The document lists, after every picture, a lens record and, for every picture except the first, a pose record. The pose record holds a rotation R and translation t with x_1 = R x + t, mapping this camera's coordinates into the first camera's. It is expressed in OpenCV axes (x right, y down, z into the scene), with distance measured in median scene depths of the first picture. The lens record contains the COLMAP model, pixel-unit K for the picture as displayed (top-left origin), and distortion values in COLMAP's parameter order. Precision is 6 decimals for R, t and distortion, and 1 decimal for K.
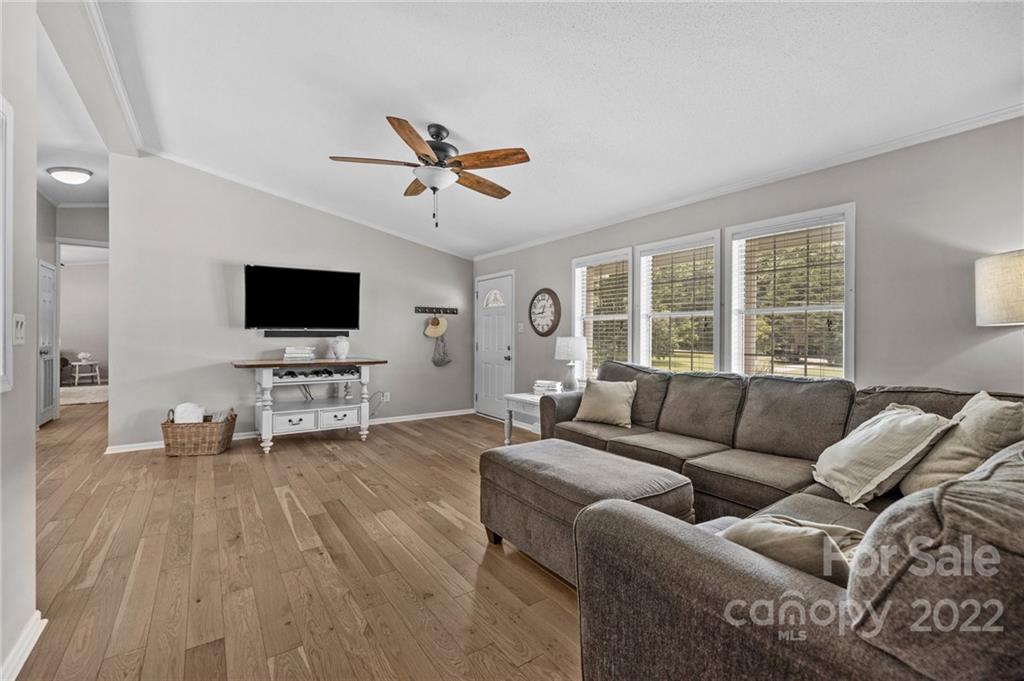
lens RADIAL K [[428.0, 0, 514.3], [0, 428.0, 336.3], [0, 0, 1]] dist [-0.006641, -0.000910]
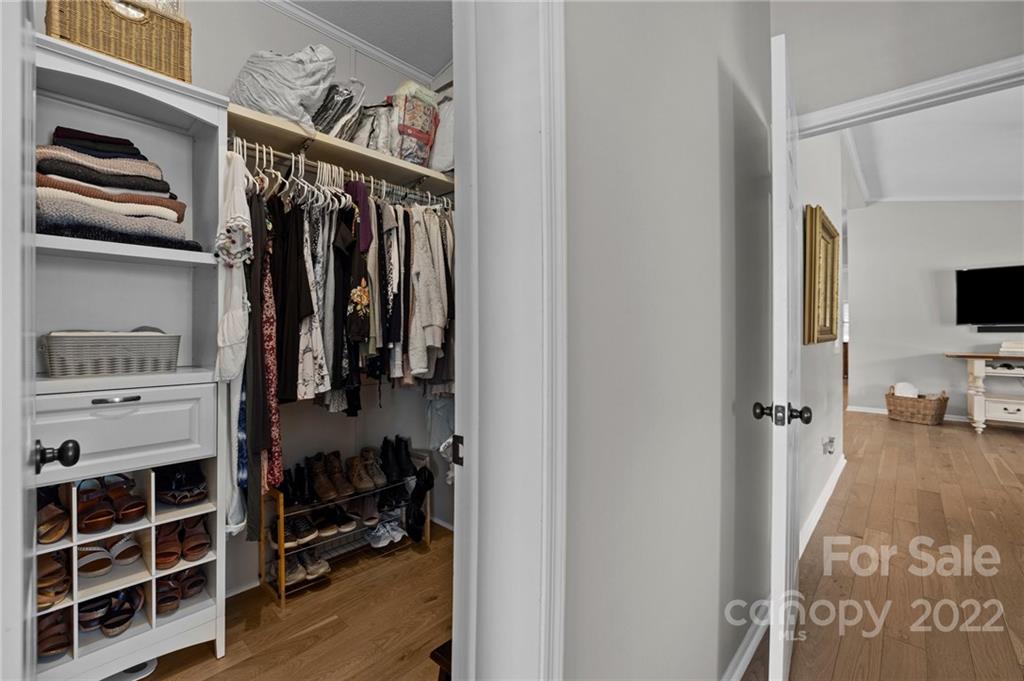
lens RADIAL K [[428.0, 0, 526.2], [0, 428.0, 333.8], [0, 0, 1]] dist [-0.006641, -0.000910]
pose [[0.210692, -0.002077, -0.977550, 0.285719], [0.002944, 0.999995, -0.001490, 0.003747], [0.977548, -0.002564, 0.210697, -0.440992]]
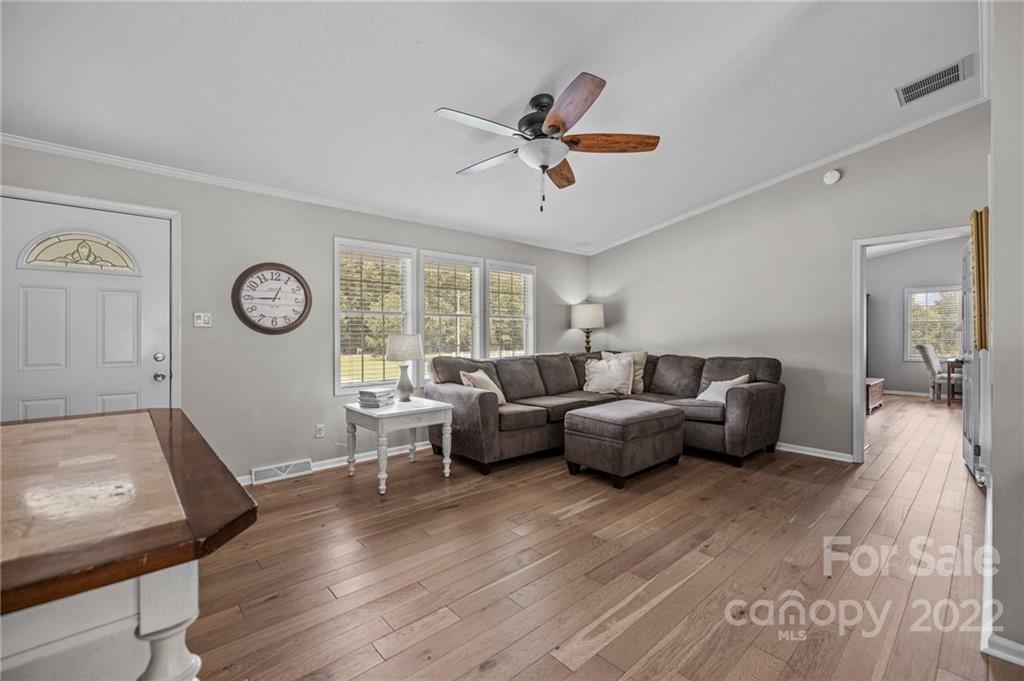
lens RADIAL K [[428.0, 0, 506.9], [0, 428.0, 334.2], [0, 0, 1]] dist [-0.006641, -0.000910]
pose [[-0.094754, -0.011877, 0.995430, -0.763426], [0.000491, 0.999928, 0.011977, -0.009307], [-0.995501, 0.001624, -0.094742, 0.842649]]
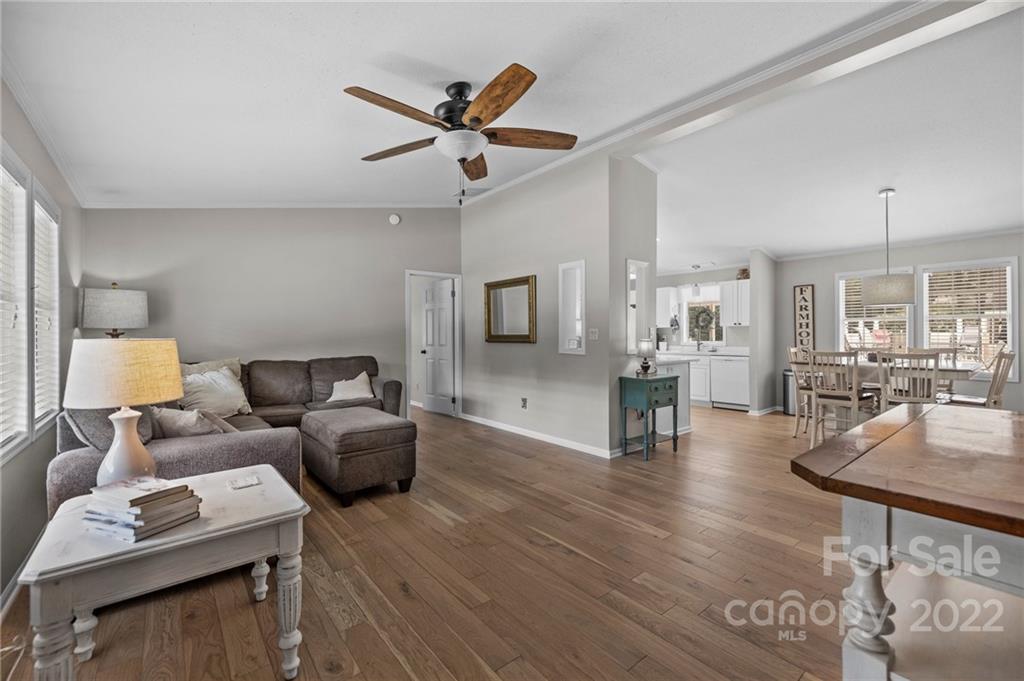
lens RADIAL K [[428.0, 0, 507.9], [0, 428.0, 339.3], [0, 0, 1]] dist [-0.006641, -0.000910]
pose [[-0.999025, -0.007640, -0.043478, -0.173261], [-0.008026, 0.999930, 0.008706, -0.001733], [0.043409, 0.009046, -0.999016, 1.331026]]
